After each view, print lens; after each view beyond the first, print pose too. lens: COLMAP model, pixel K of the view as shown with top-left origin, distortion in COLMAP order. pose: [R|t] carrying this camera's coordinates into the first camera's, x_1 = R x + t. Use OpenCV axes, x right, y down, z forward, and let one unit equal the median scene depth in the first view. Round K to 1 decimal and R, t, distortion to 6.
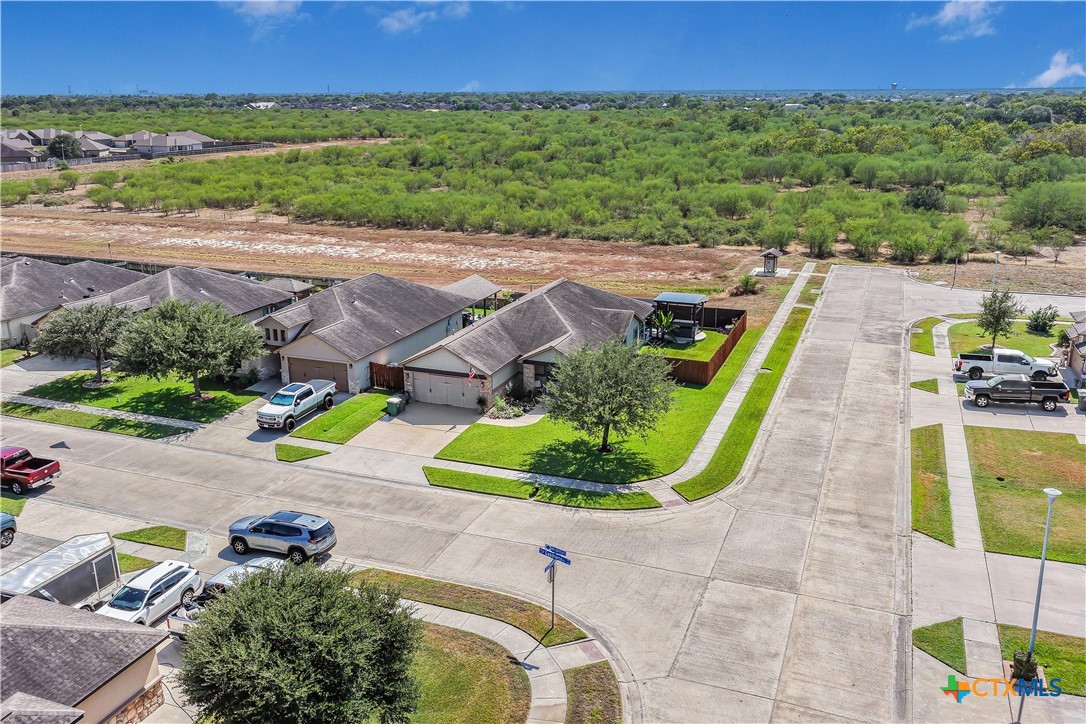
lens RADIAL K [[919.1, 0, 528.8], [0, 919.1, 358.6], [0, 0, 1]] dist [-0.001382, -0.003802]
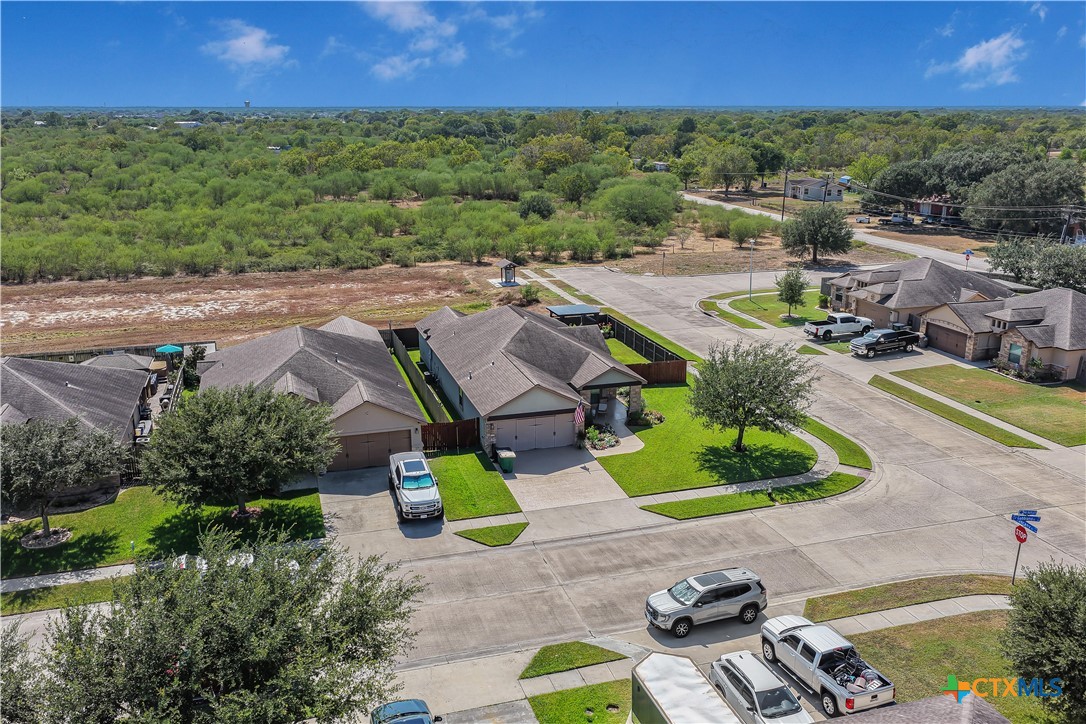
lens RADIAL K [[932.1, 0, 557.6], [0, 932.1, 365.8], [0, 0, 1]] dist [-0.001131, 0.007323]
pose [[0.775265, -0.163884, 0.610005, -0.684135], [0.172452, 0.983981, 0.045184, -0.075750], [-0.607638, 0.070167, 0.791108, 0.270782]]
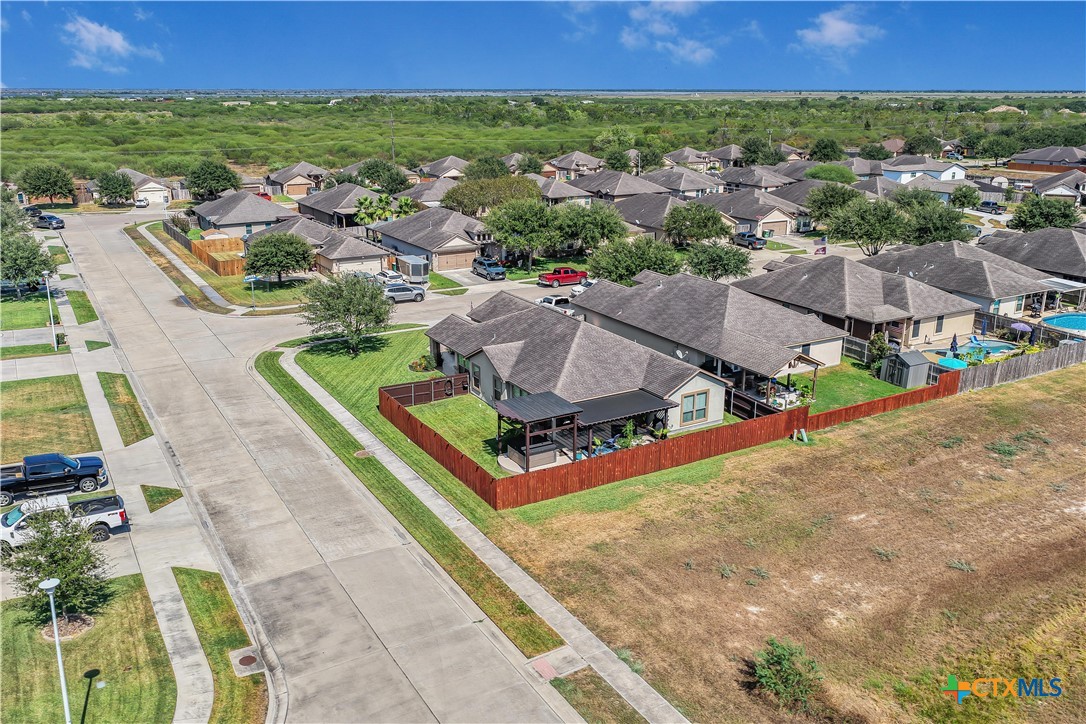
lens RADIAL K [[932.1, 0, 557.6], [0, 932.1, 365.8], [0, 0, 1]] dist [-0.001131, 0.007323]
pose [[-0.615034, 0.236513, -0.752193, 0.922698], [-0.214452, 0.867820, 0.448217, -0.558871], [0.758778, 0.436978, -0.483019, 1.852852]]
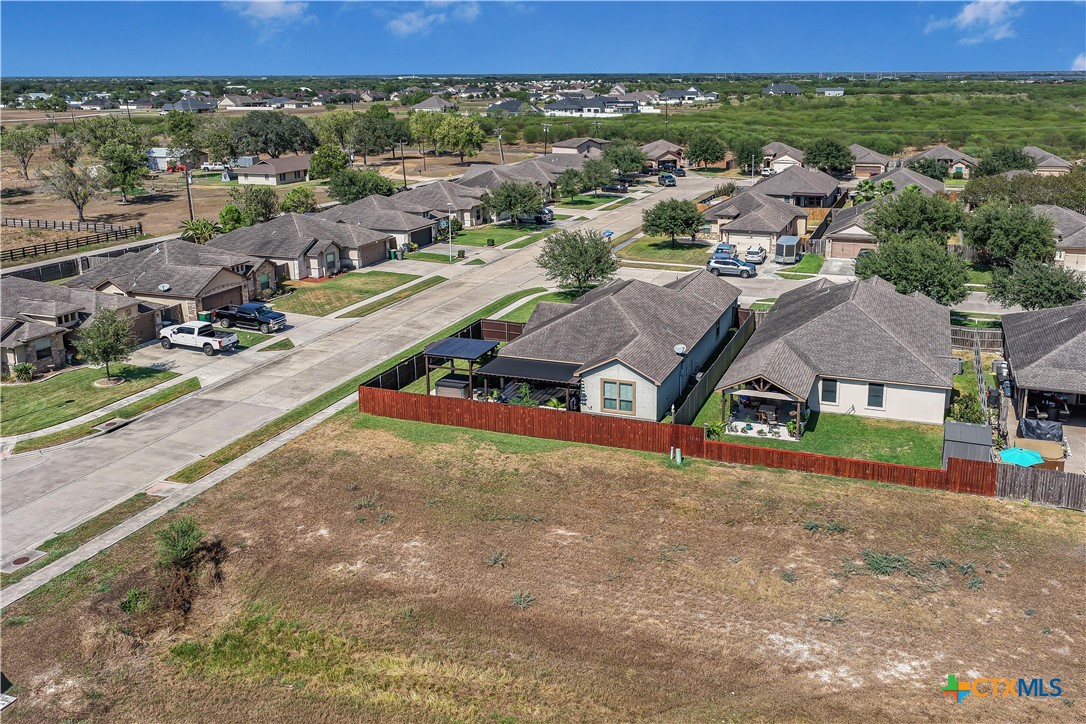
lens RADIAL K [[932.1, 0, 557.6], [0, 932.1, 365.8], [0, 0, 1]] dist [-0.001131, 0.007323]
pose [[-0.999817, 0.017750, 0.007154, 0.112724], [0.018737, 0.831831, 0.554712, -0.662714], [0.003895, 0.554745, -0.832011, 2.292582]]
